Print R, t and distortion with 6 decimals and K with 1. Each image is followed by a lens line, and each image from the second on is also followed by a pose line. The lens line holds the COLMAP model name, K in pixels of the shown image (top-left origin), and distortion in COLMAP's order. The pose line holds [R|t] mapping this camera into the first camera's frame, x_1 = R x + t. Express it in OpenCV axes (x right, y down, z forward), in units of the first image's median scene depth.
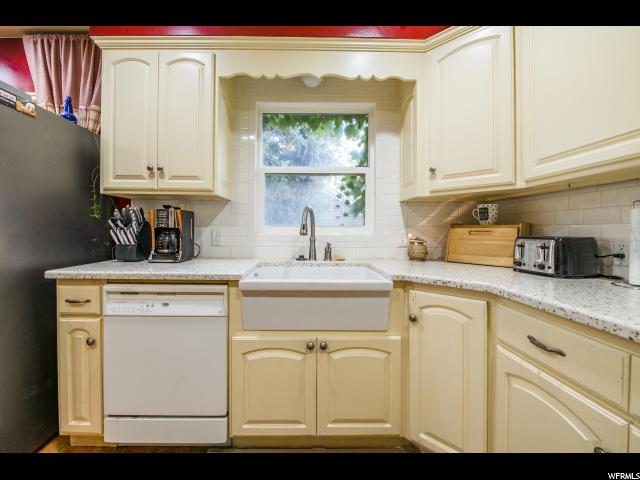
lens RADIAL K [[254.8, 0, 316.7], [0, 254.8, 234.1], [0, 0, 1]] dist [-0.015990, -0.000265]
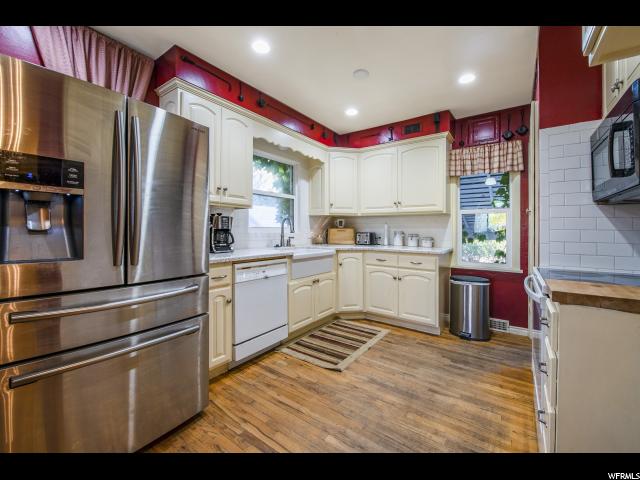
lens RADIAL K [[254.8, 0, 322.4], [0, 254.8, 236.0], [0, 0, 1]] dist [-0.015990, -0.000265]
pose [[0.607727, -0.021151, 0.793865, -1.773182], [0.009316, 0.999766, 0.019505, -0.009964], [-0.794092, -0.004458, 0.607782, -0.440902]]
